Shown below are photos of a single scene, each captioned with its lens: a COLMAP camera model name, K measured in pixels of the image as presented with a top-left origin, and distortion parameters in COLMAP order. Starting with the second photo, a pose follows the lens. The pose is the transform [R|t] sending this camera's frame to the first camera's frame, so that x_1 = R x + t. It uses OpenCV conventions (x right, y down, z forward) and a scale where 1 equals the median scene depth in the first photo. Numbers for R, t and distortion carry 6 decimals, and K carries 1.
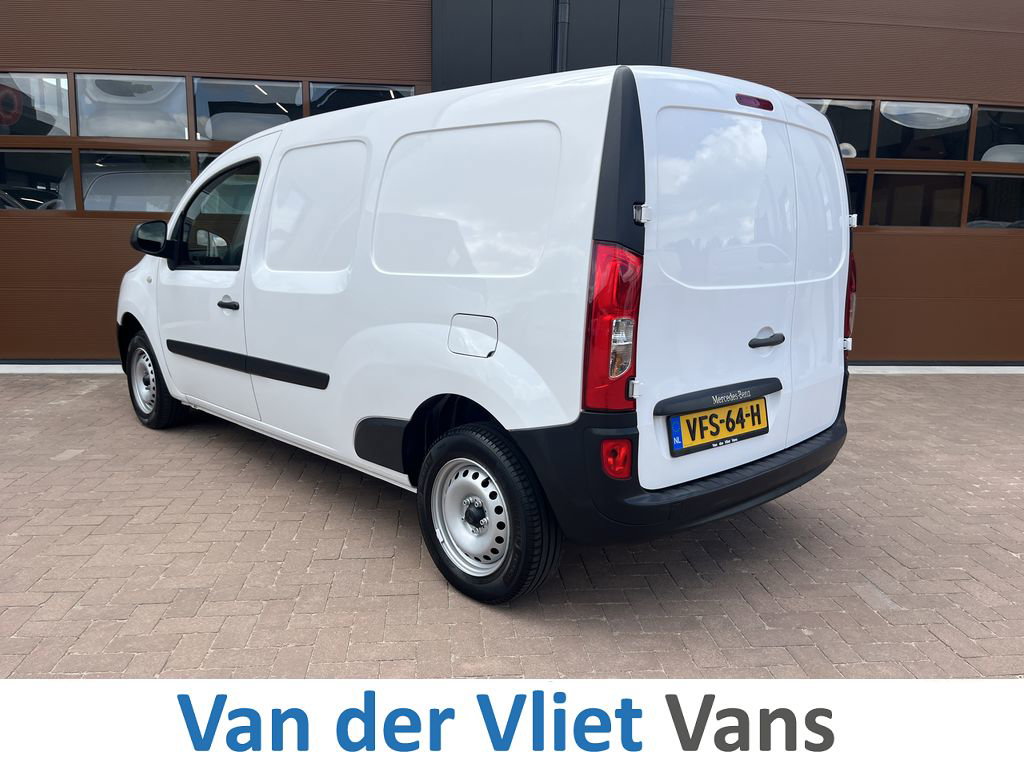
lens RADIAL K [[854.8, 0, 512.0], [0, 854.8, 384.0], [0, 0, 1]] dist [0.079568, -0.134283]
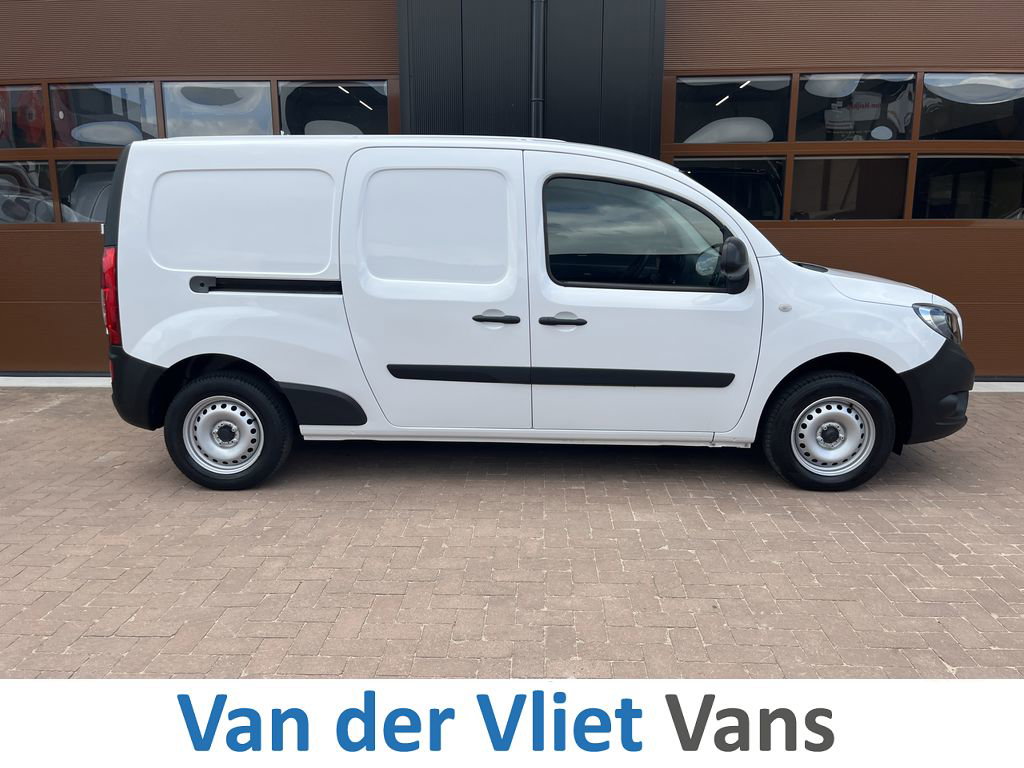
lens RADIAL K [[854.8, 0, 512.0], [0, 854.8, 384.0], [0, 0, 1]] dist [0.079568, -0.134283]
pose [[0.989999, 0.004886, -0.140989, 0.146353], [-0.003802, 0.999961, 0.007957, -0.025682], [0.141023, -0.007342, 0.989979, 0.096357]]
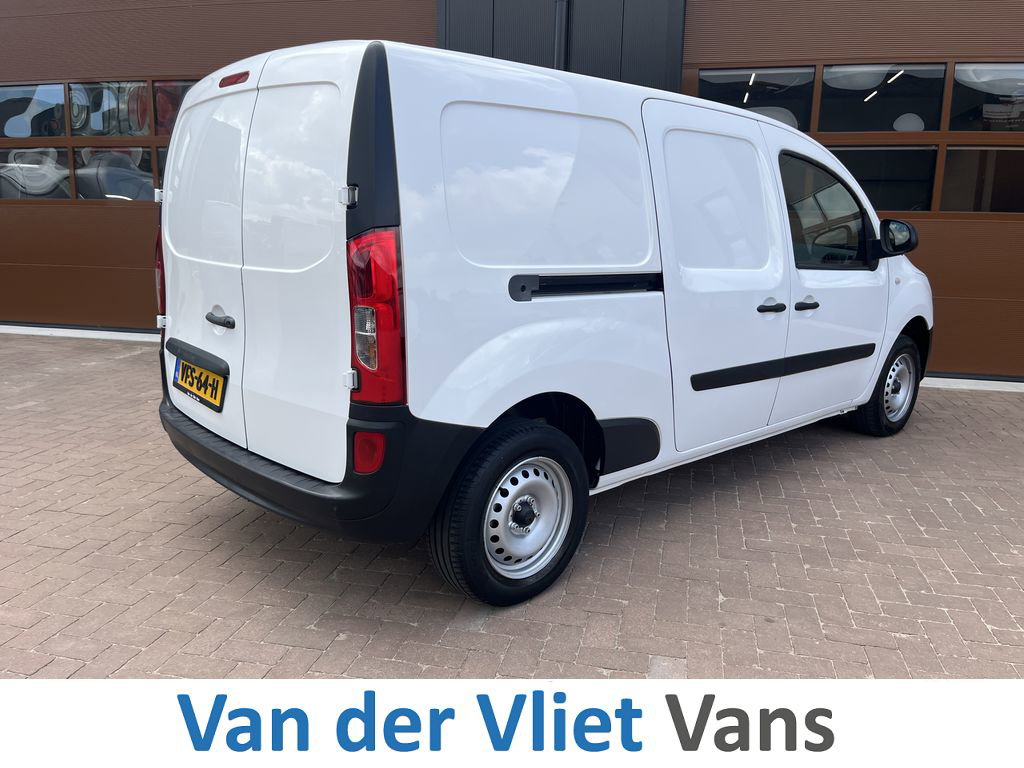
lens RADIAL K [[854.8, 0, 512.0], [0, 854.8, 384.0], [0, 0, 1]] dist [0.079568, -0.134283]
pose [[0.947363, 0.059043, -0.314671, 0.302698], [-0.055113, 0.998251, 0.021378, -0.008939], [0.315383, -0.002910, 0.948960, 0.062508]]
